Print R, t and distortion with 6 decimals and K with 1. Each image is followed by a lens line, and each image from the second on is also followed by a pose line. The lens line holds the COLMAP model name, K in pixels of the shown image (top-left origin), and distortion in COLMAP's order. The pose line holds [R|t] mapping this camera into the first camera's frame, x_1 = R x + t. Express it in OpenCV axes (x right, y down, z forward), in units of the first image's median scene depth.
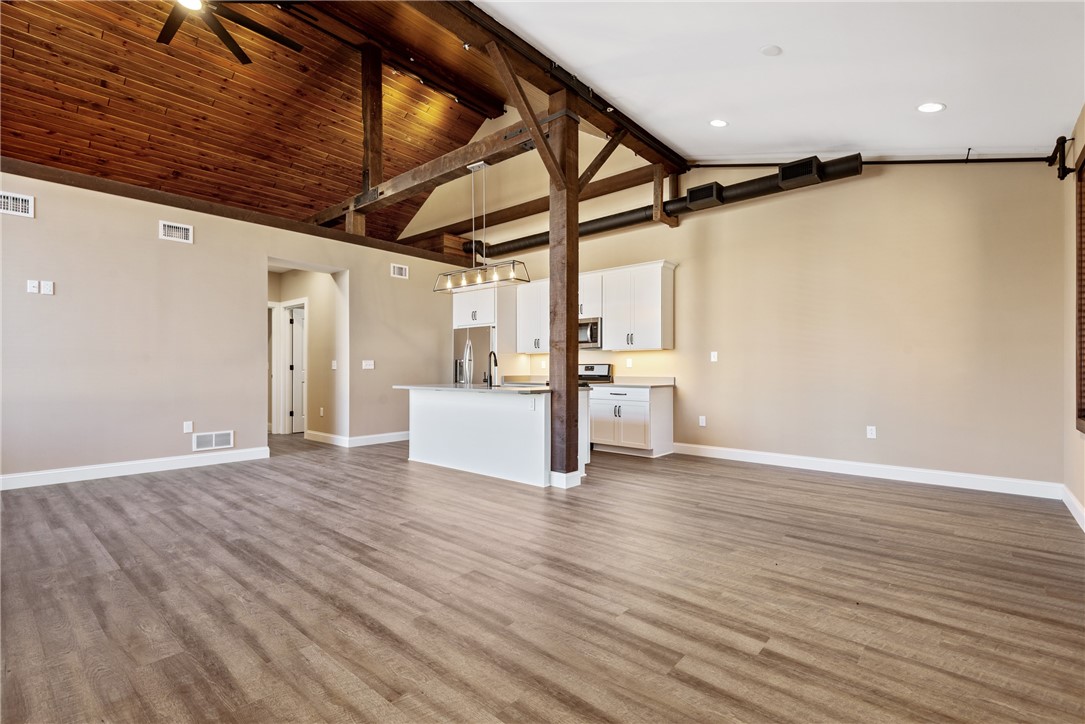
lens RADIAL K [[495.8, 0, 545.1], [0, 495.8, 369.2], [0, 0, 1]] dist [0.002370, -0.003980]
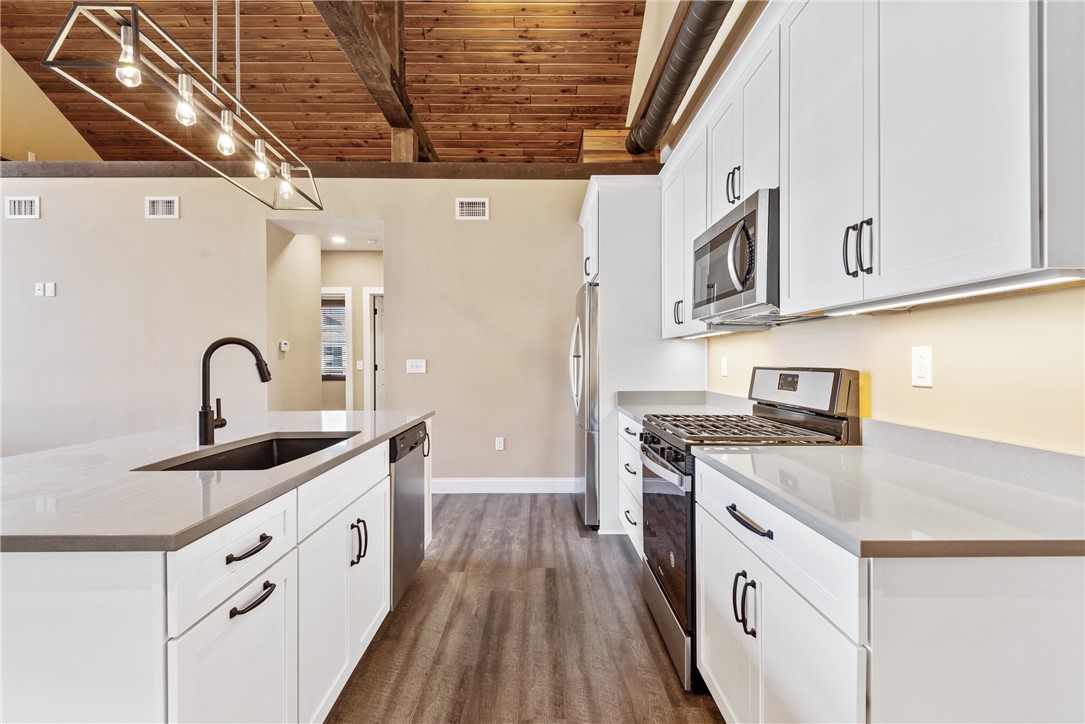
lens RADIAL K [[495.8, 0, 537.6], [0, 495.8, 365.2], [0, 0, 1]] dist [0.002370, -0.003980]
pose [[0.661430, 0.002993, -0.750001, 0.417813], [0.002988, 0.999974, 0.006626, -0.027880], [0.750001, -0.006623, 0.661404, 1.357214]]
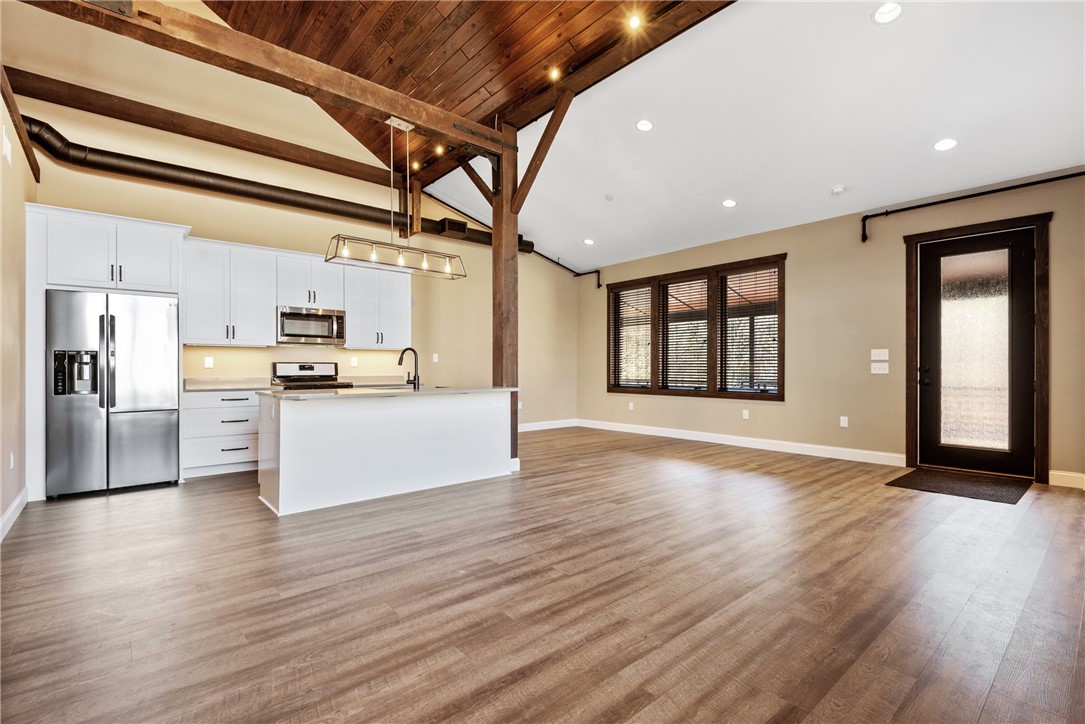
lens RADIAL K [[495.8, 0, 542.6], [0, 495.8, 367.9], [0, 0, 1]] dist [0.002370, -0.003980]
pose [[0.151832, 0.003430, 0.988400, -1.340114], [0.000960, 0.999993, -0.003618, 0.004265], [-0.988406, 0.001499, 0.151828, 0.929416]]
